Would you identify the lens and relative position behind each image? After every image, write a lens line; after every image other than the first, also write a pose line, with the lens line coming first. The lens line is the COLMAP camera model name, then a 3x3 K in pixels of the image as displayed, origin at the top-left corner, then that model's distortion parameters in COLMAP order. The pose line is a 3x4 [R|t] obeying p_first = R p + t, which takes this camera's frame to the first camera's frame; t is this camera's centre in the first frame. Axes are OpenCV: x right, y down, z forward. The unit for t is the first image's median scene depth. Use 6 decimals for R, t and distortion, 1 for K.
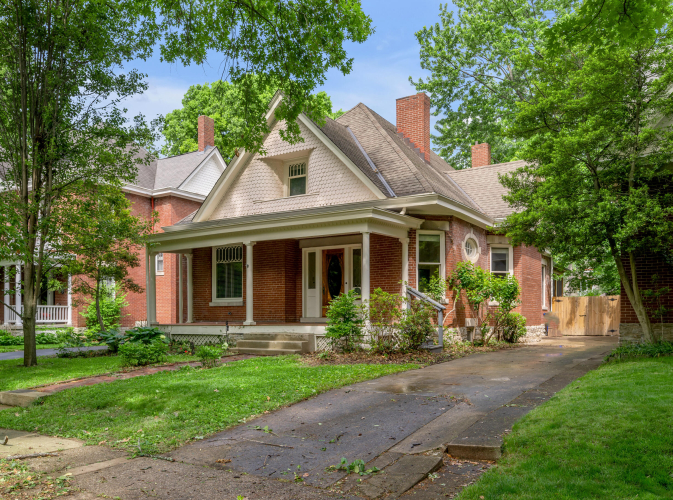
lens RADIAL K [[600.7, 0, 335.1], [0, 600.7, 308.9], [0, 0, 1]] dist [-0.000781, 0.003901]
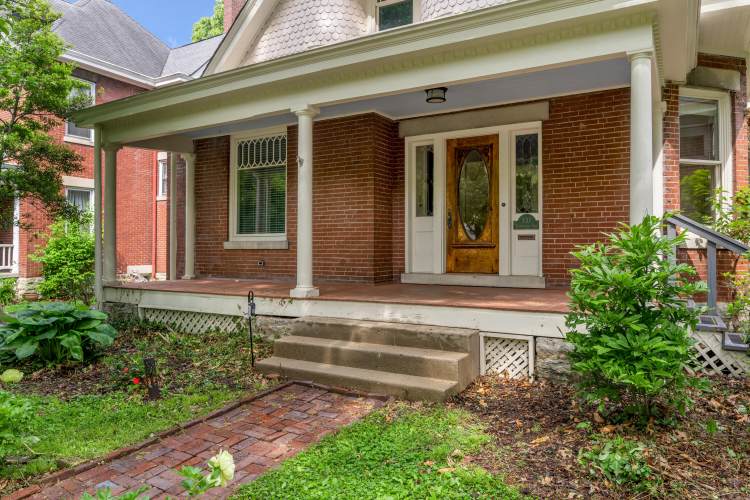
lens RADIAL K [[525.5, 0, 377.2], [0, 525.5, 237.9], [0, 0, 1]] dist [-0.005772, -0.000574]
pose [[0.999500, 0.004735, 0.031273, -0.092905], [-0.004488, 0.999958, -0.007972, -0.012145], [-0.031309, 0.007828, 0.999479, 0.562558]]
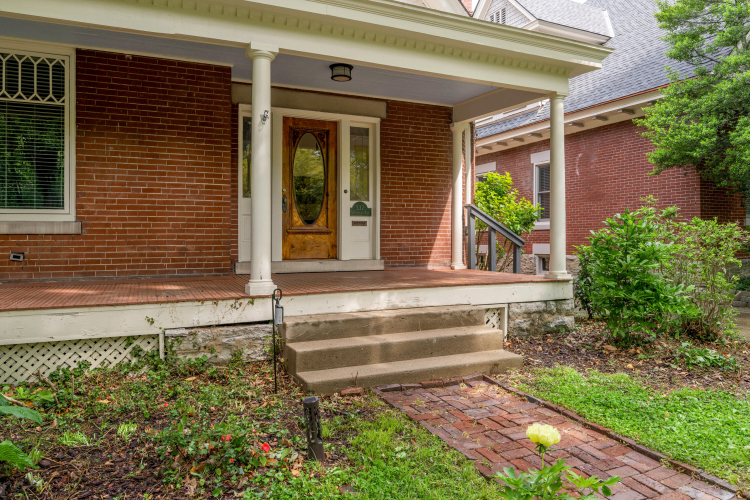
lens RADIAL K [[526.4, 0, 372.2], [0, 526.4, 231.0], [0, 0, 1]] dist [-0.005215, -0.001967]
pose [[0.542080, 0.014053, 0.840209, -0.325476], [-0.009072, 0.999900, -0.010871, -0.005439], [-0.840278, -0.001729, 0.542153, 0.719720]]
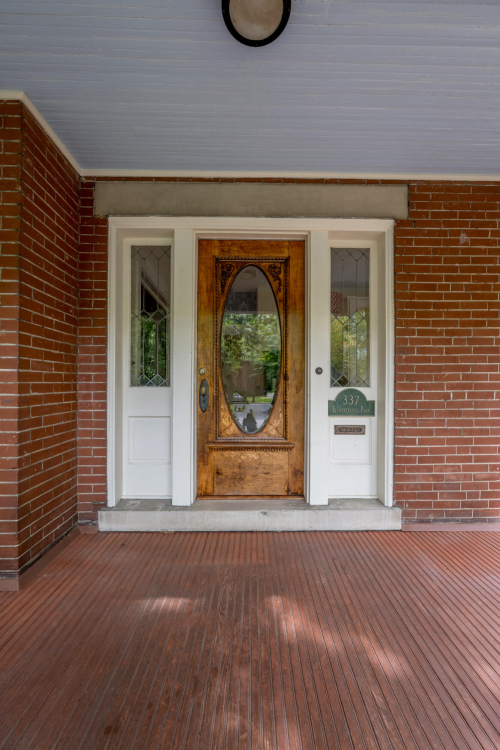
lens RADIAL K [[296.8, 0, 248.4], [0, 296.8, 385.1], [0, 0, 1]] dist [-0.002106, -0.000099]
pose [[0.835892, 0.008919, 0.548821, -0.073271], [-0.011736, 0.999930, 0.001626, -0.035584], [-0.548768, -0.007800, 0.835938, 0.881034]]
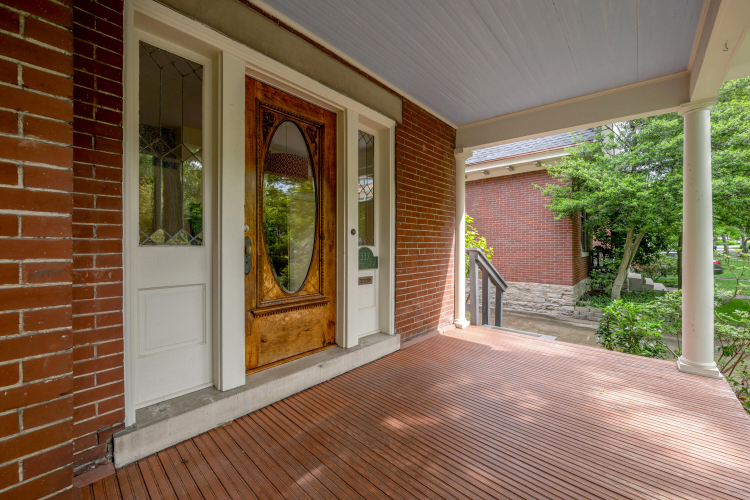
lens RADIAL K [[296.8, 0, 371.9], [0, 296.8, 247.4], [0, 0, 1]] dist [-0.002106, -0.000099]
pose [[0.174592, 0.000128, 0.984641, -0.120545], [-0.011615, 0.999931, 0.001929, -0.034582], [-0.984572, -0.011773, 0.174582, 0.933286]]
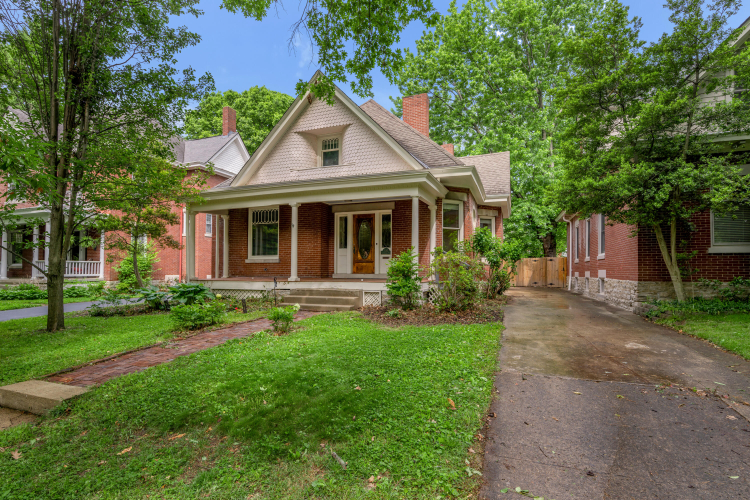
lens RADIAL K [[389.8, 0, 374.9], [0, 389.8, 257.3], [0, 0, 1]] dist [0.002663, 0.000136]
pose [[0.979485, 0.012879, 0.201106, -0.128929], [-0.008629, 0.999721, -0.021997, -0.001166], [-0.201333, 0.019810, 0.979323, 0.267249]]
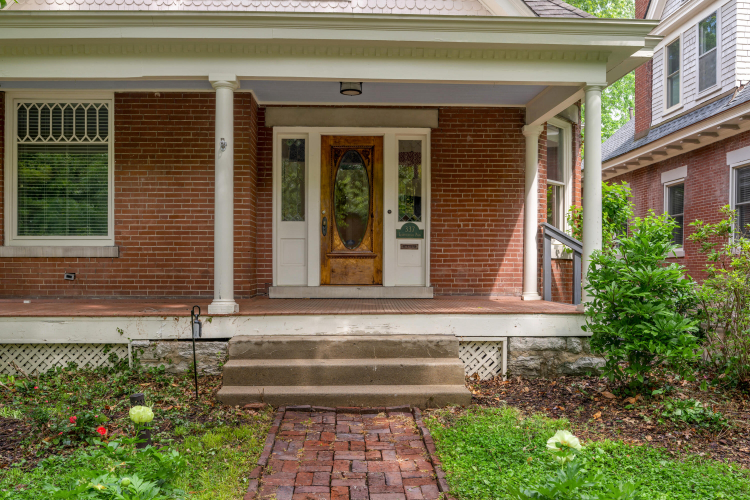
lens RADIAL K [[634.8, 0, 373.7], [0, 634.8, 271.4], [0, 0, 1]] dist [-0.011915, -0.003886]
pose [[0.824049, 0.003176, 0.566509, -0.256626], [-0.012015, 0.999857, 0.011871, -0.003103], [-0.566391, -0.016588, 0.823970, 0.587495]]
